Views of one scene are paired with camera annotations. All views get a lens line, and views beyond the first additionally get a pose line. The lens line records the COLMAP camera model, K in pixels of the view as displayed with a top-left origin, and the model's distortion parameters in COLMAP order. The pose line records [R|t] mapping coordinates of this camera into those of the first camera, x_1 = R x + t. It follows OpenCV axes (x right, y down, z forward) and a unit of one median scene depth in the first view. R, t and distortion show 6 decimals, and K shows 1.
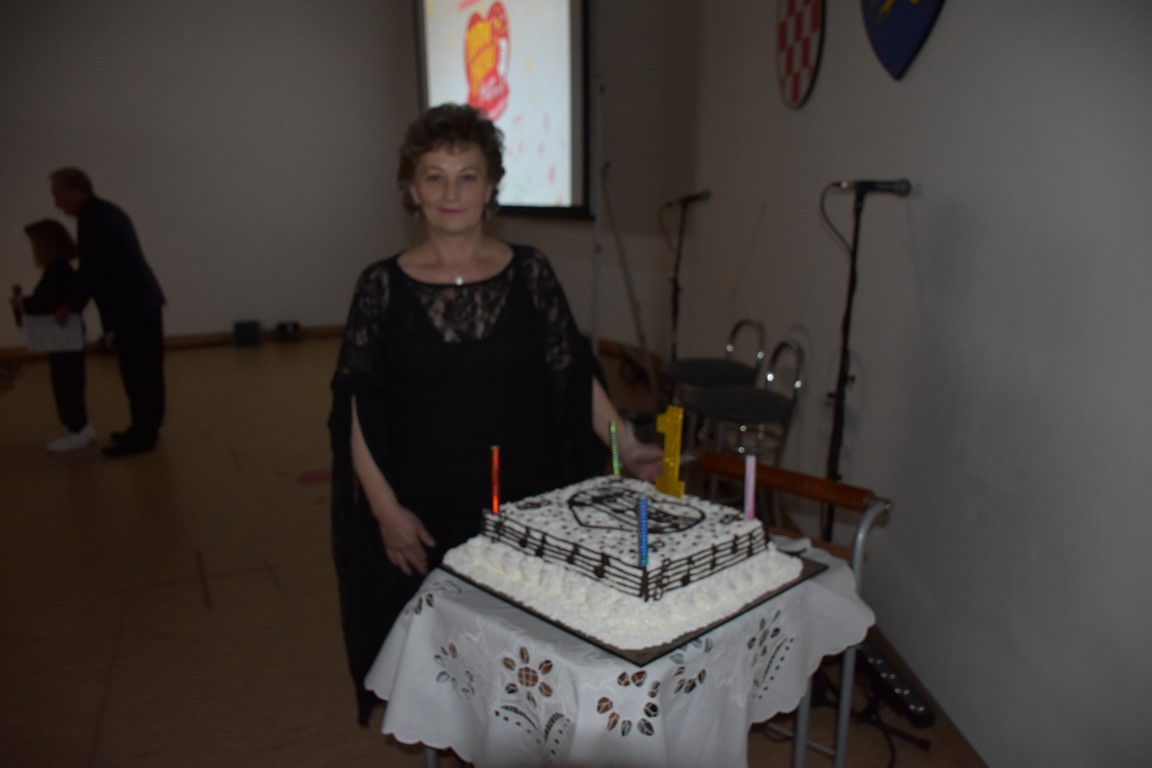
lens RADIAL K [[897.3, 0, 569.0], [0, 897.3, 392.8], [0, 0, 1]] dist [-0.148101, 0.007642]
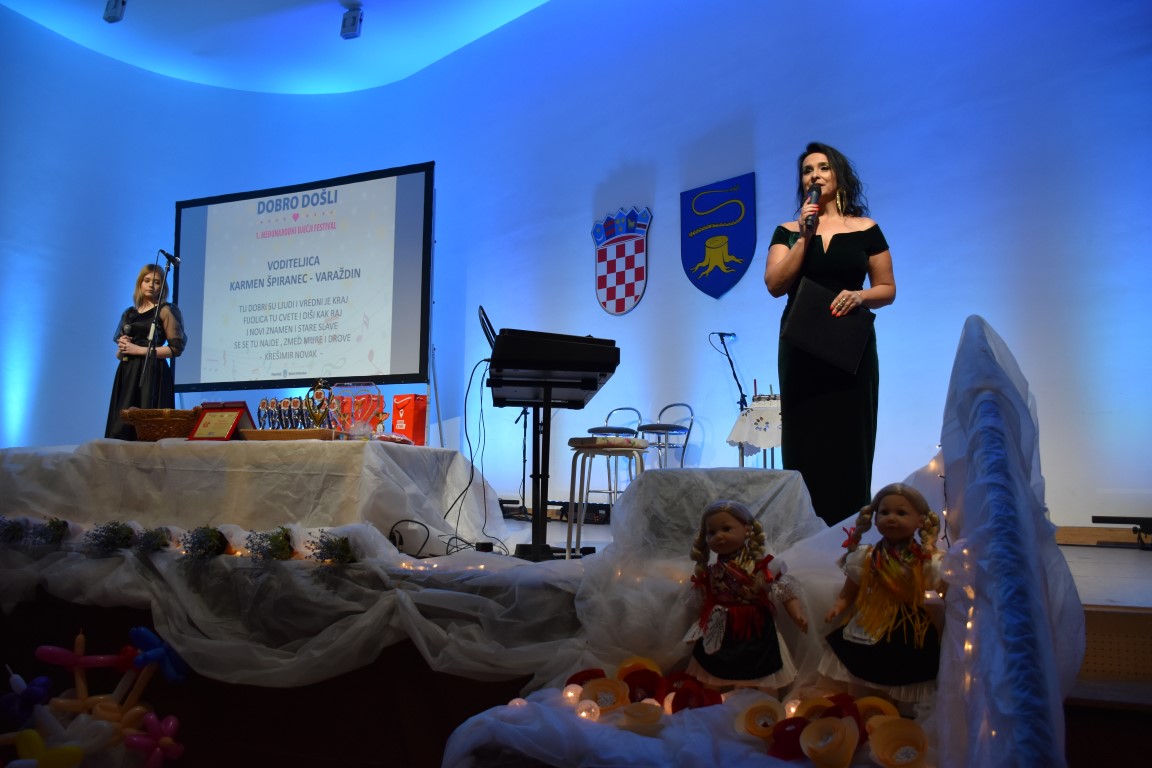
lens RADIAL K [[914.2, 0, 573.5], [0, 914.2, 377.4], [0, 0, 1]] dist [-0.146965, 0.096026]
pose [[0.744123, 0.092371, 0.661626, -3.944440], [0.133497, 0.949857, -0.282754, 1.331023], [-0.654569, 0.298729, 0.694479, -1.305751]]
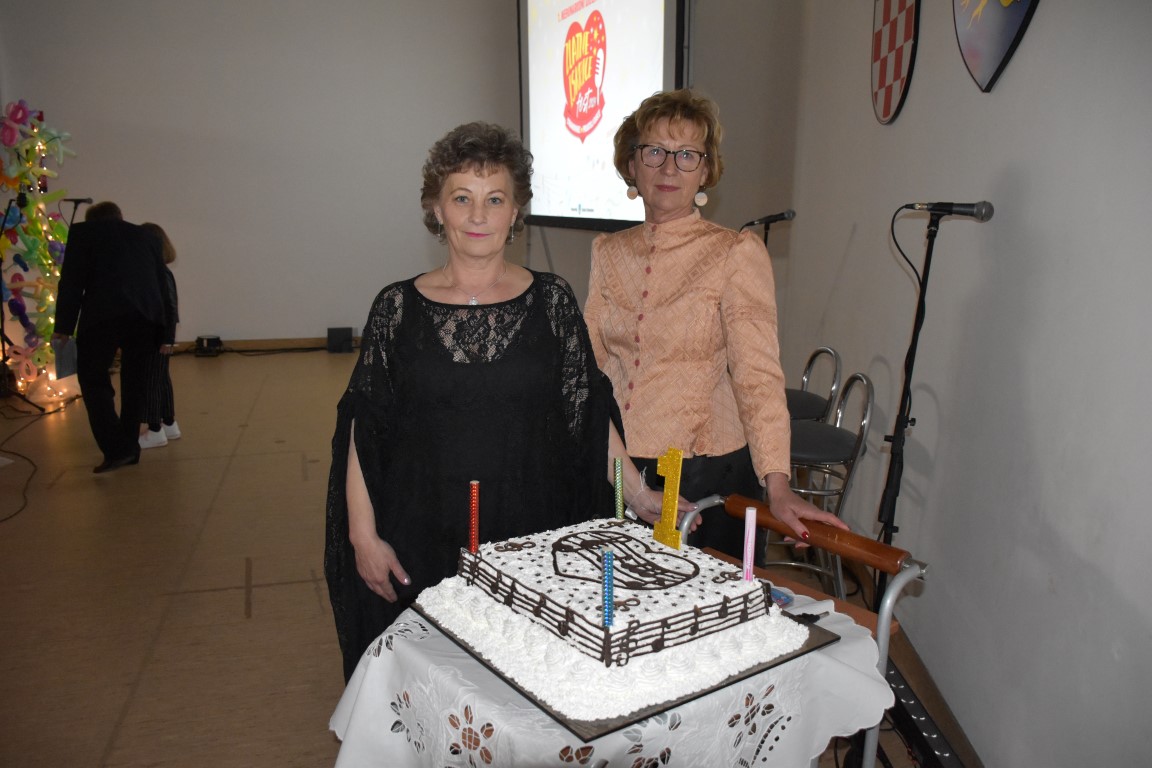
lens RADIAL K [[914.2, 0, 553.7], [0, 914.2, 382.6], [0, 0, 1]] dist [-0.146965, 0.096026]
pose [[0.990276, 0.042746, -0.132389, 0.115156], [-0.046611, 0.998568, -0.026239, -0.021049], [0.131077, 0.032155, 0.990851, 0.064402]]
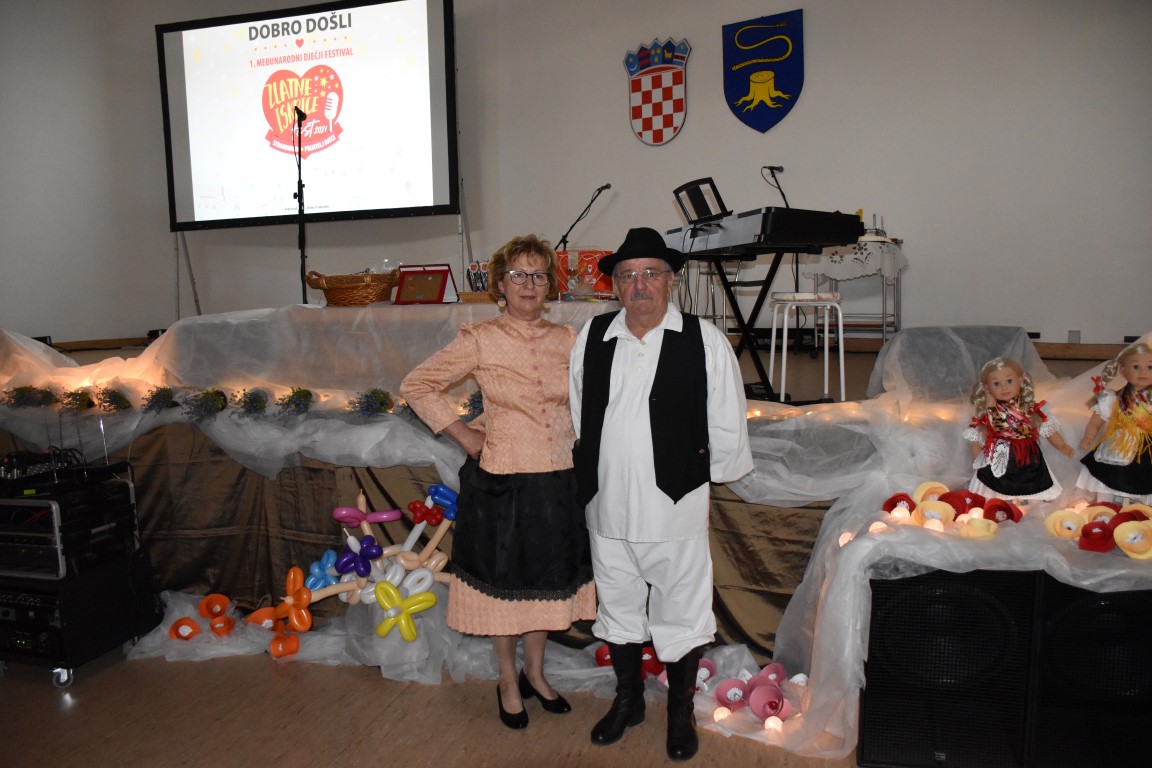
lens RADIAL K [[914.2, 0, 576.9], [0, 914.2, 386.9], [0, 0, 1]] dist [-0.146965, 0.096026]
pose [[0.651966, -0.093388, 0.752475, -5.063628], [0.187590, 0.981402, -0.040734, 1.003226], [-0.734677, 0.167714, 0.657360, -0.758528]]
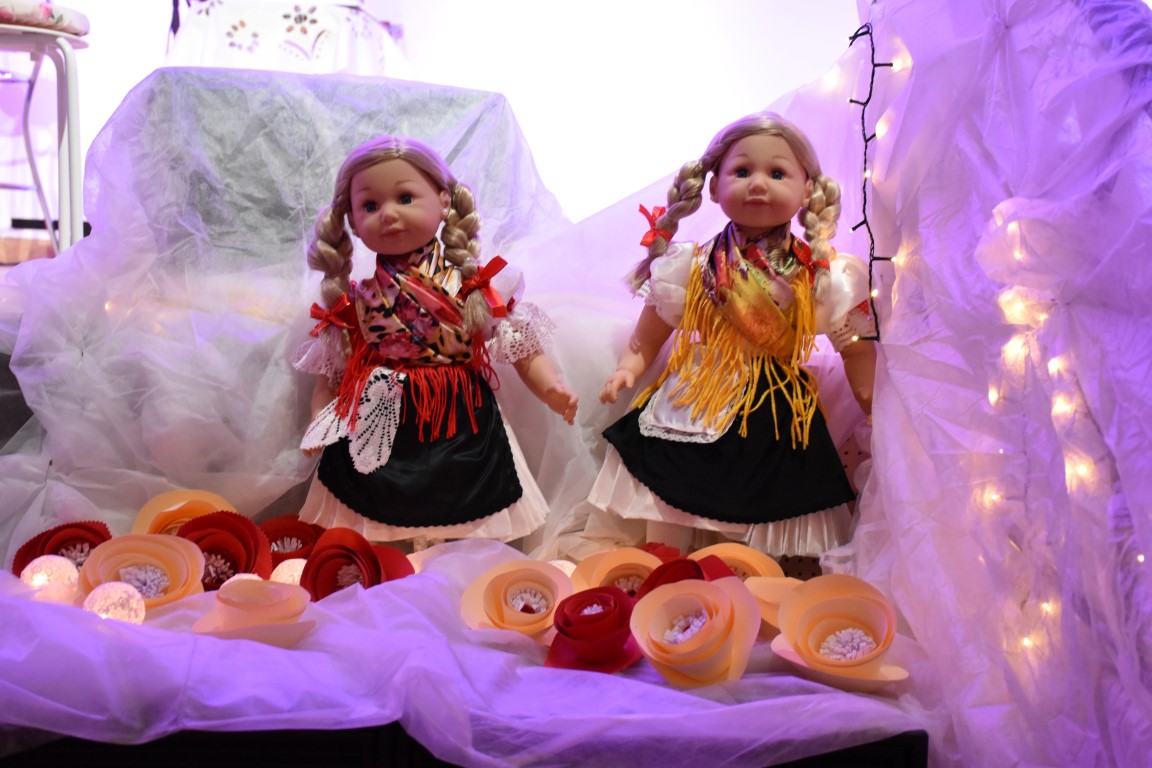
lens RADIAL K [[1852.5, 0, 573.0], [0, 1852.5, 386.5], [0, 0, 1]] dist [0.238451, 0.000000]
pose [[0.365887, -0.052601, 0.929171, -3.996698], [0.168625, 0.985623, -0.010604, 1.360077], [-0.915255, 0.160561, 0.369497, -0.817324]]
